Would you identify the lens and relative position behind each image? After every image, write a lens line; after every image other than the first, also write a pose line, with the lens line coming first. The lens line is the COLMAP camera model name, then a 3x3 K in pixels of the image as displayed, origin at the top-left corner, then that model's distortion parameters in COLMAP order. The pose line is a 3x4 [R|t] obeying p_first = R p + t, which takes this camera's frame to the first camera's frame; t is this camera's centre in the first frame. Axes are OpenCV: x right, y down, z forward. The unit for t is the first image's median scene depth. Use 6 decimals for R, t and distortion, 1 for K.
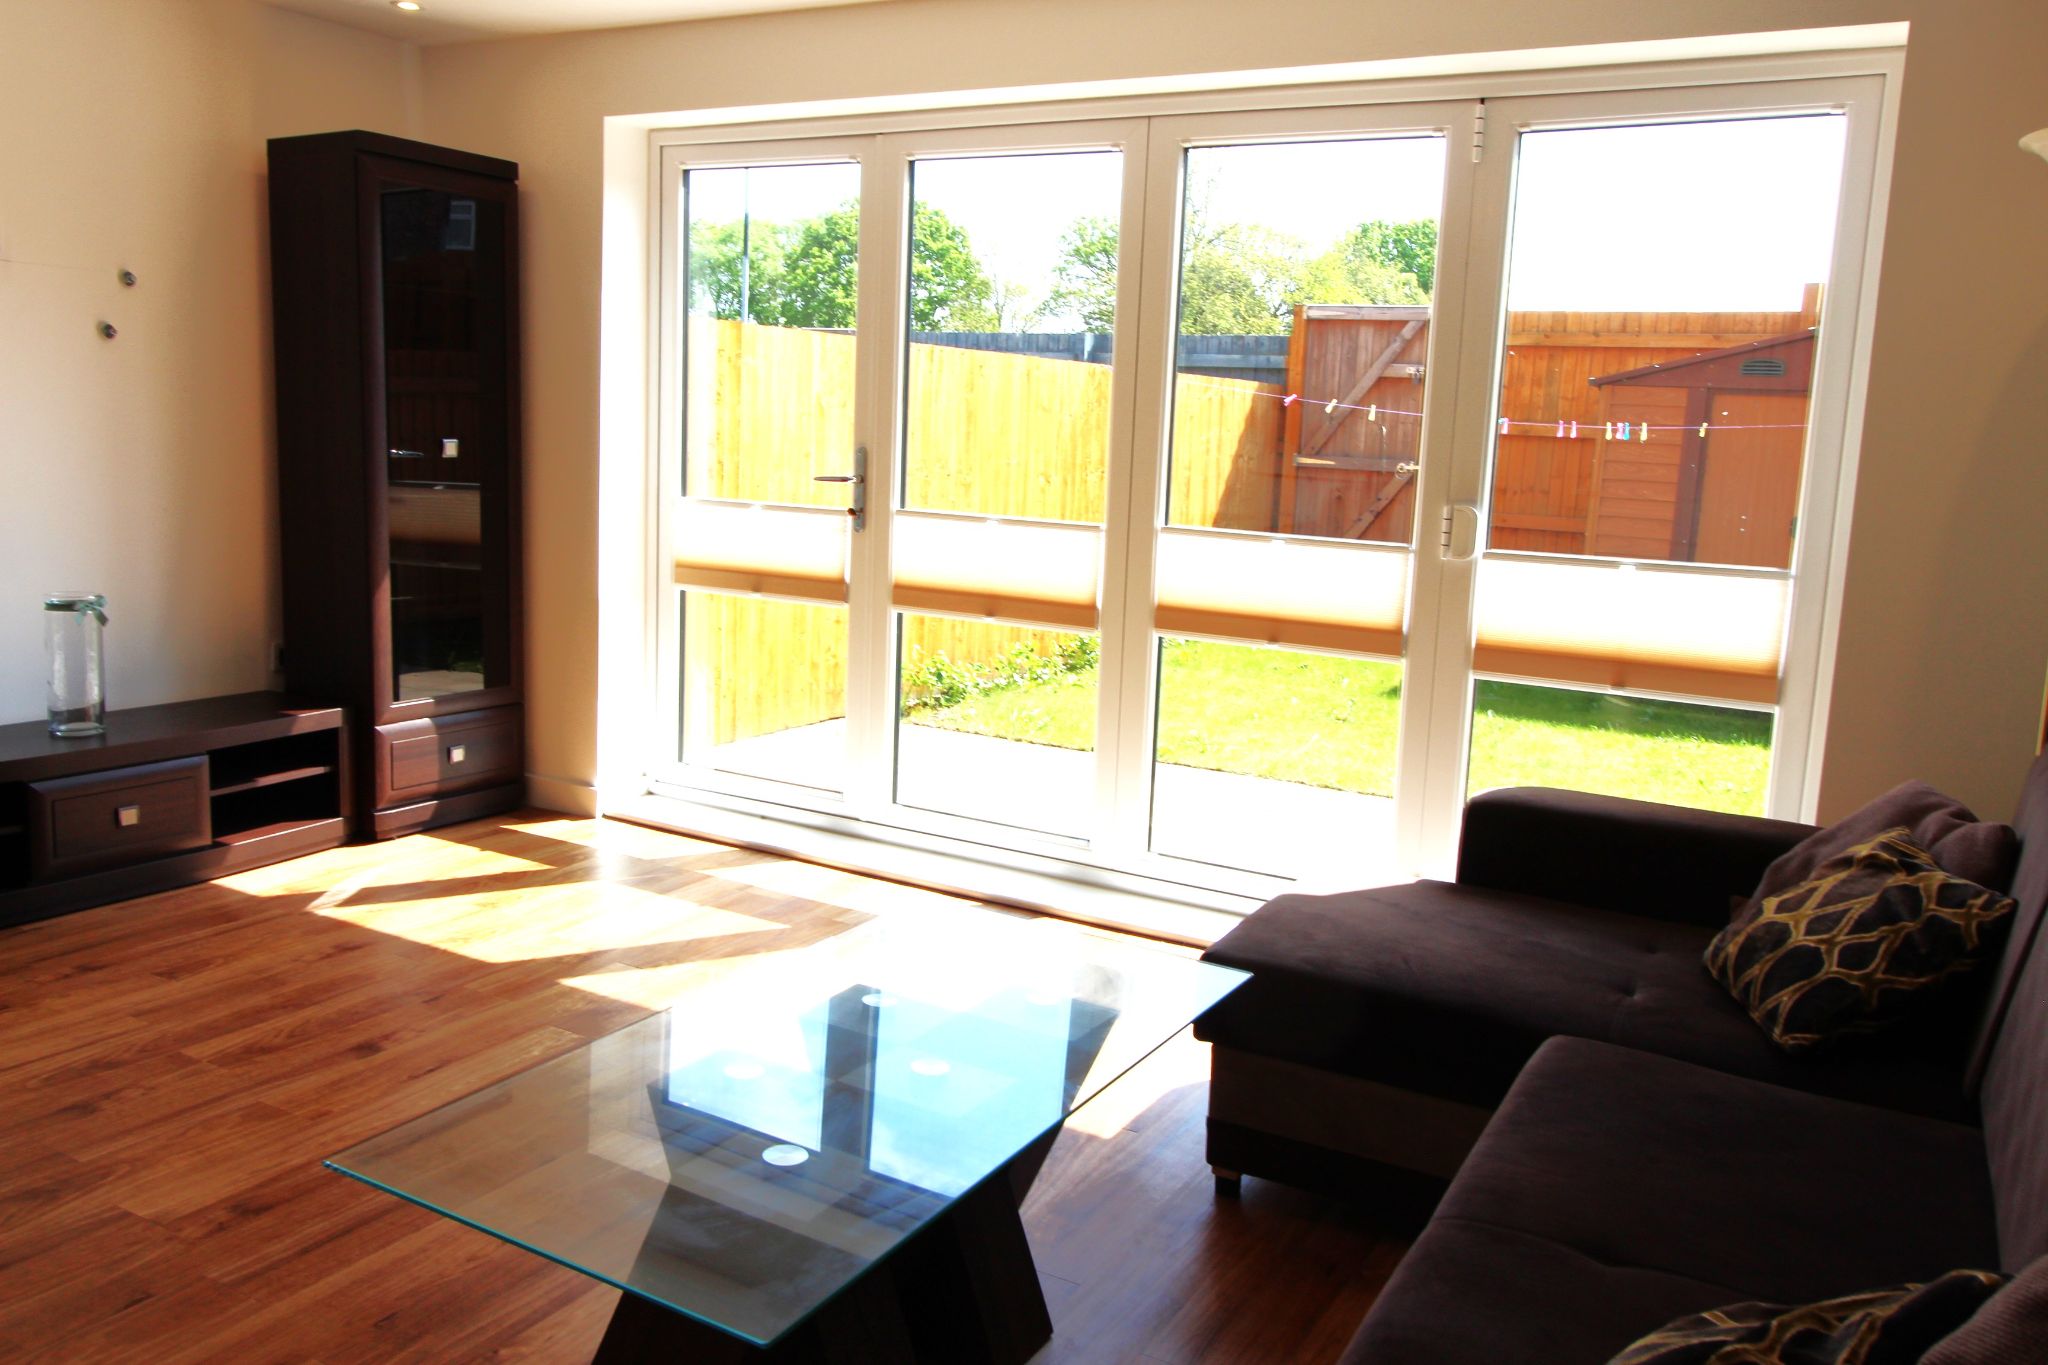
lens RADIAL K [[1581.4, 0, 1010.2], [0, 1581.4, 650.7], [0, 0, 1]] dist [0.008459, -0.008716]
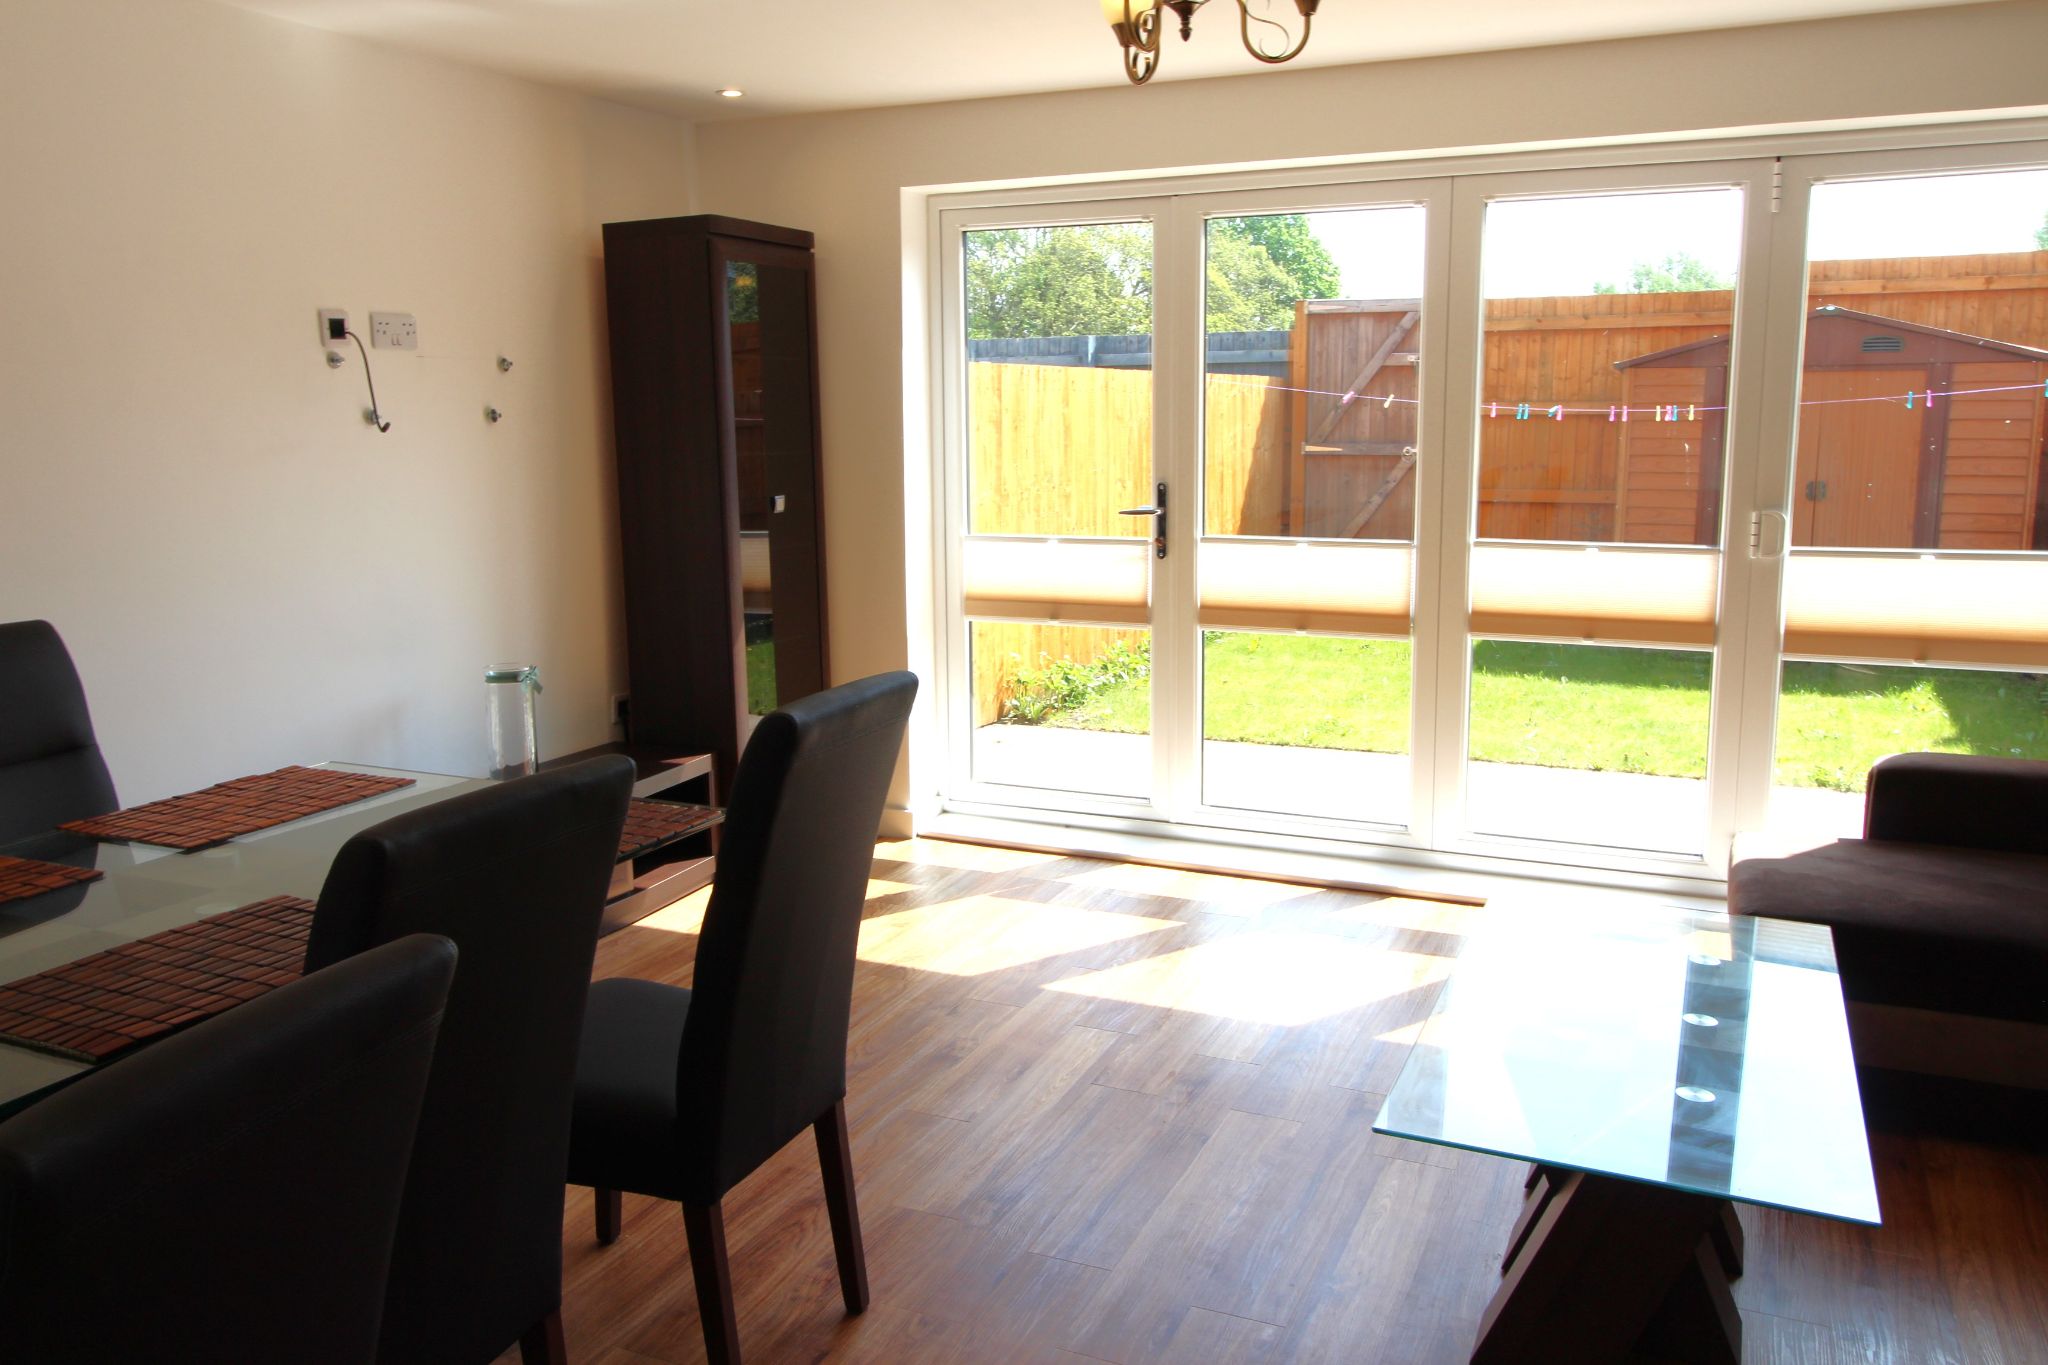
lens RADIAL K [[1581.4, 0, 1010.2], [0, 1581.4, 650.7], [0, 0, 1]] dist [0.008459, -0.008716]
pose [[0.994333, -0.064684, 0.084368, -0.166315], [0.063888, 0.997884, 0.012099, -0.018020], [-0.084972, -0.006640, 0.996361, -0.044223]]
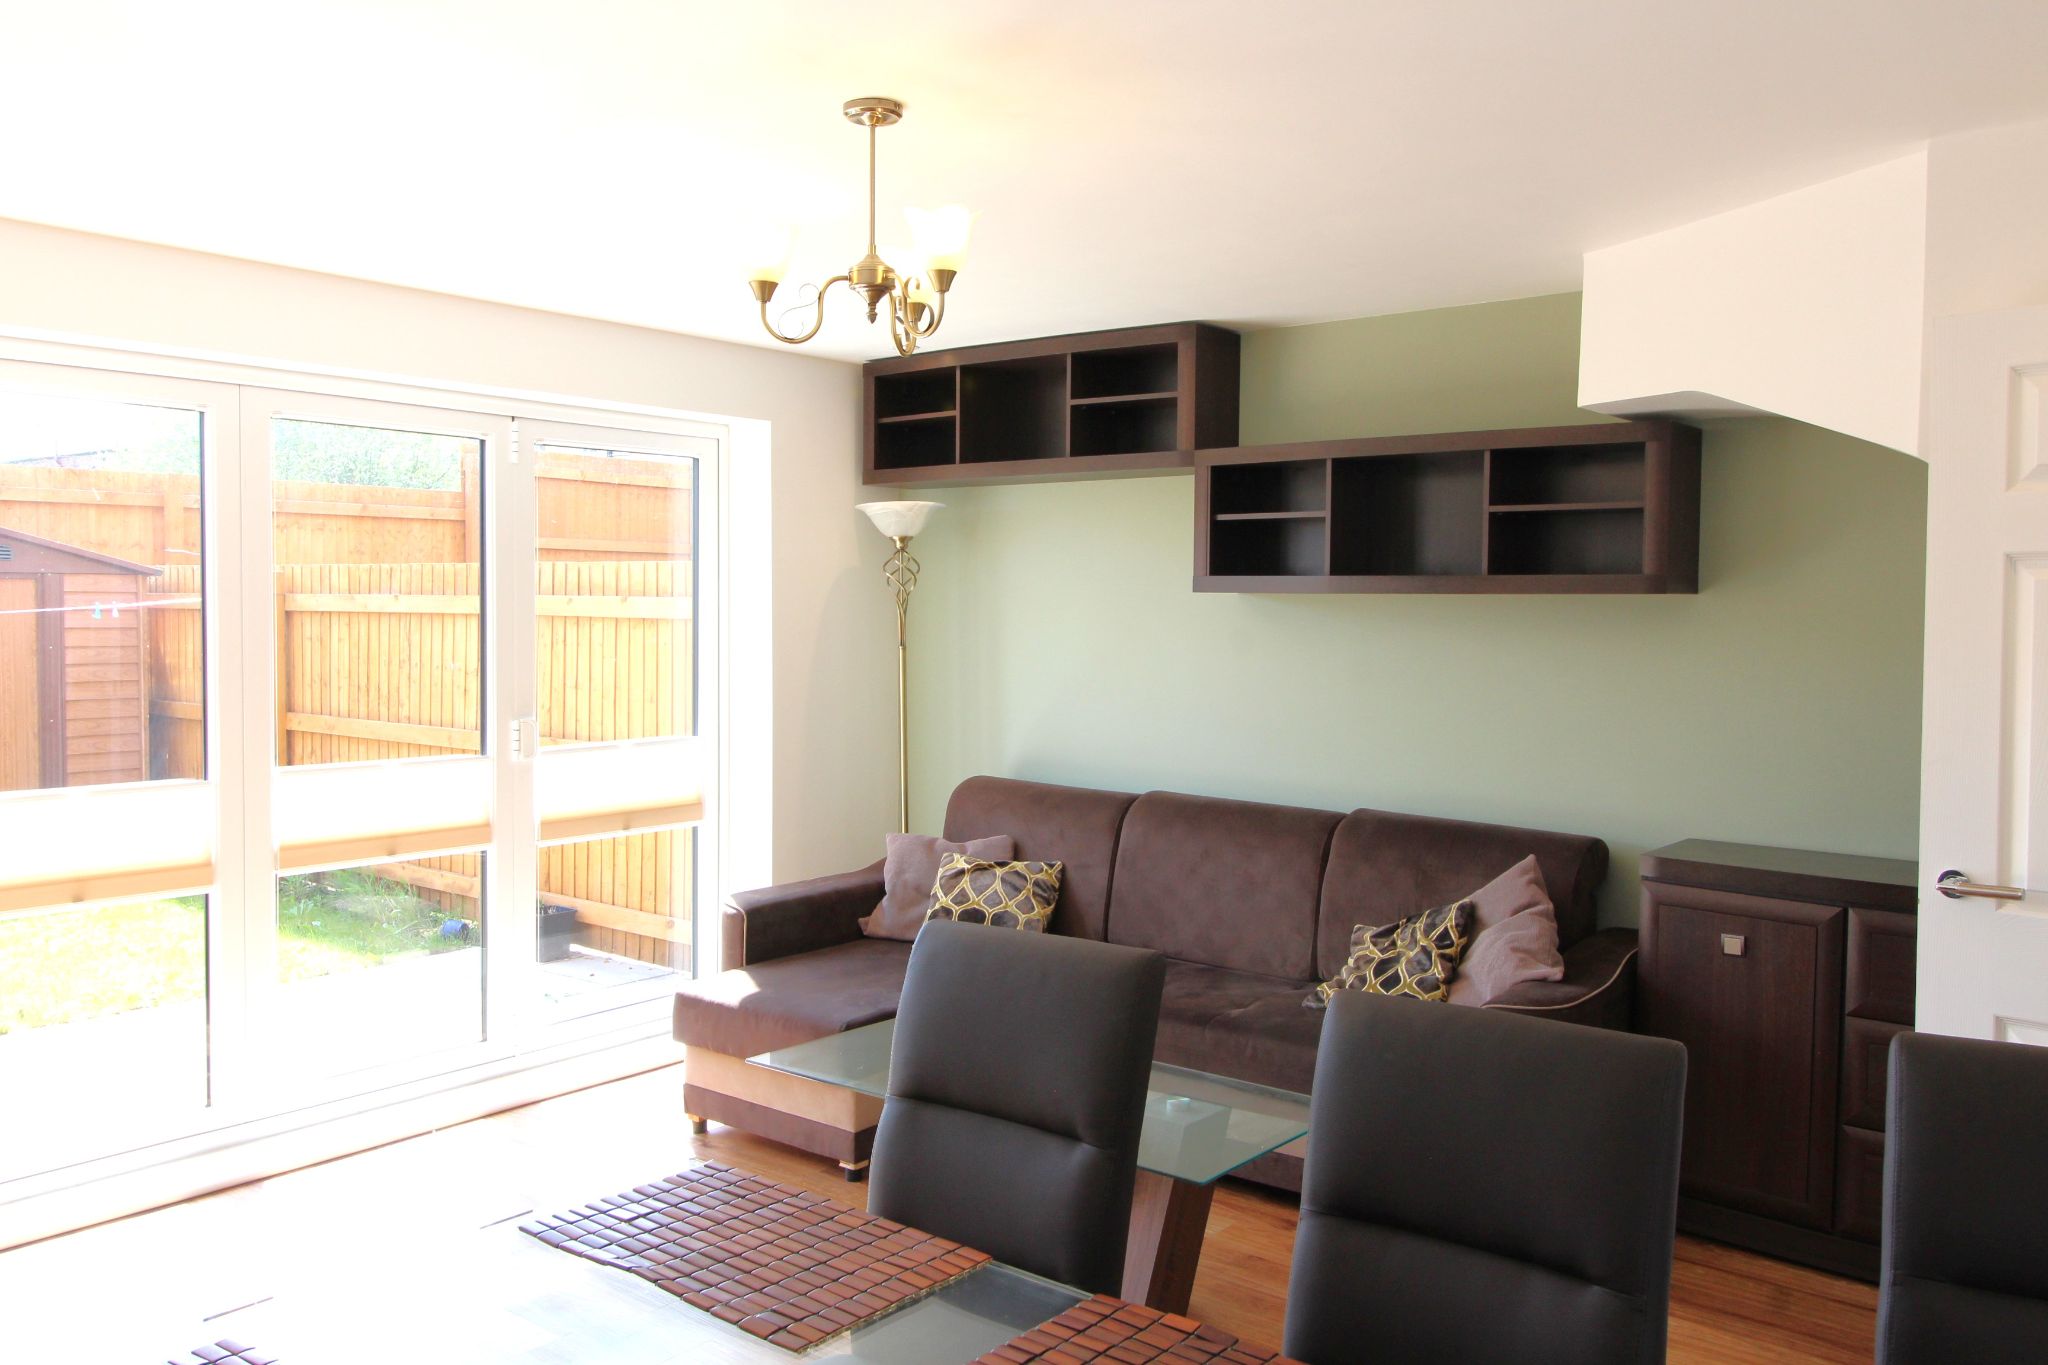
lens RADIAL K [[1581.4, 0, 1010.2], [0, 1581.4, 650.7], [0, 0, 1]] dist [0.008459, -0.008716]
pose [[0.164506, -0.074669, 0.983546, -0.428133], [0.145693, 0.988033, 0.050642, -0.070869], [-0.975557, 0.134965, 0.173416, 0.168466]]
